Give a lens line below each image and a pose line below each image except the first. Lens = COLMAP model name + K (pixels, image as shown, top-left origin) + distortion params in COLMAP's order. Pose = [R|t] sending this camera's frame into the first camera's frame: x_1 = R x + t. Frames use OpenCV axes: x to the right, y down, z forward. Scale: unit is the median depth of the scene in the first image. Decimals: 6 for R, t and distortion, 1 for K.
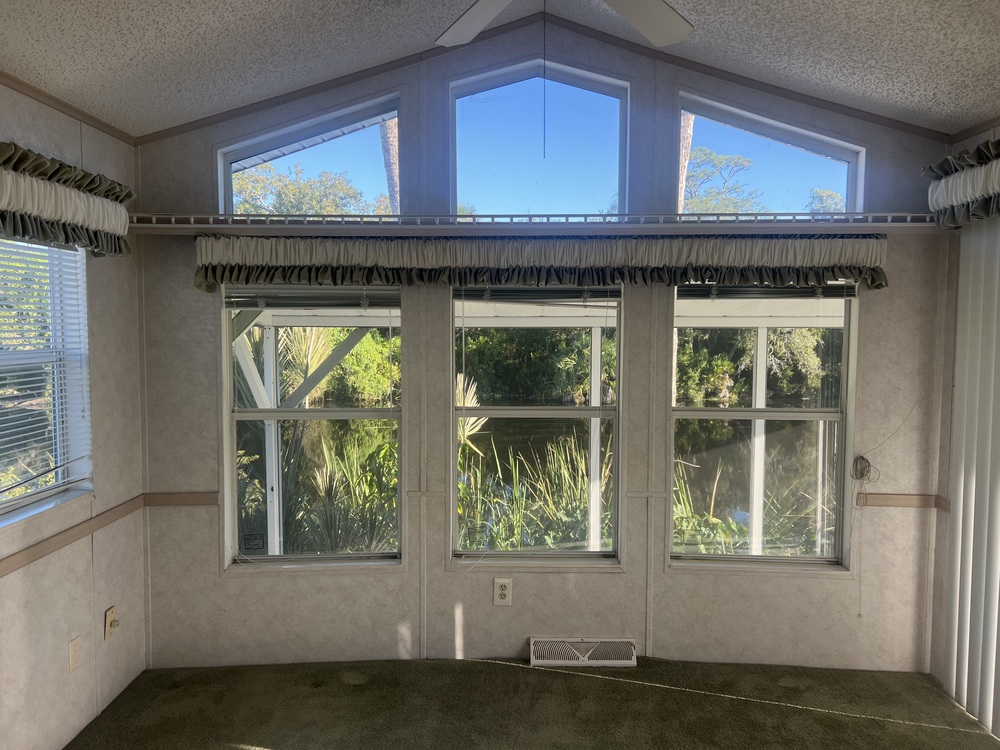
lens RADIAL K [[751.6, 0, 497.3], [0, 751.6, 381.5], [0, 0, 1]] dist [0.043774, -0.049487]
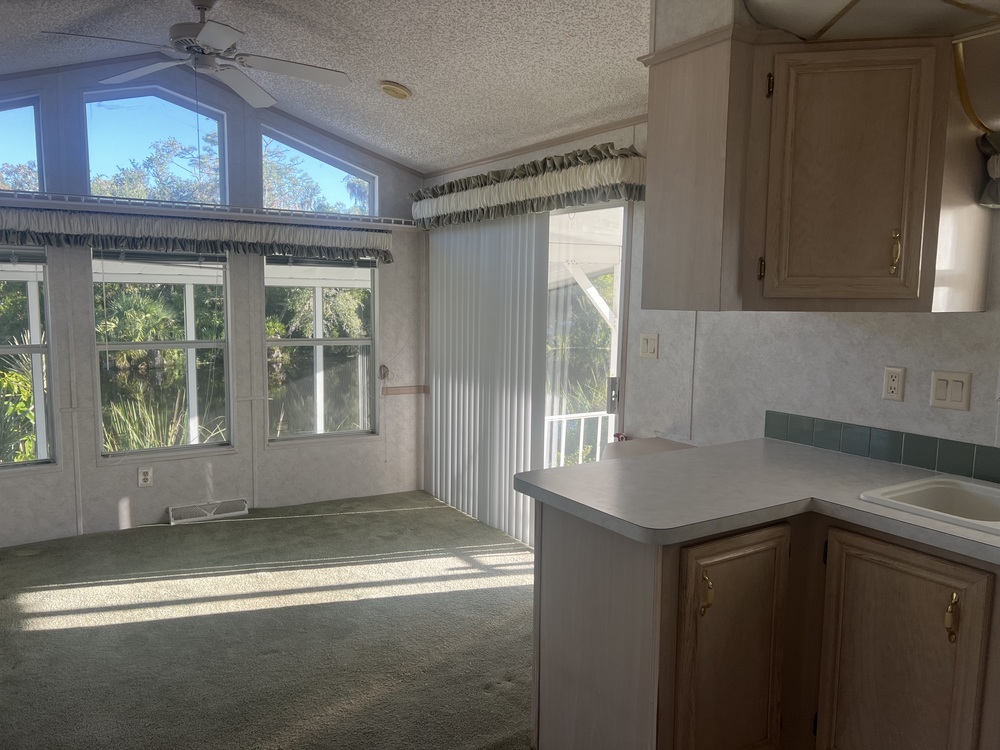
lens RADIAL K [[751.6, 0, 498.8], [0, 751.6, 379.7], [0, 0, 1]] dist [0.043774, -0.049487]
pose [[0.834768, -0.051544, 0.548184, -0.201862], [0.026663, 0.998225, 0.053258, 0.048628], [-0.549956, -0.029842, 0.834660, -0.489392]]
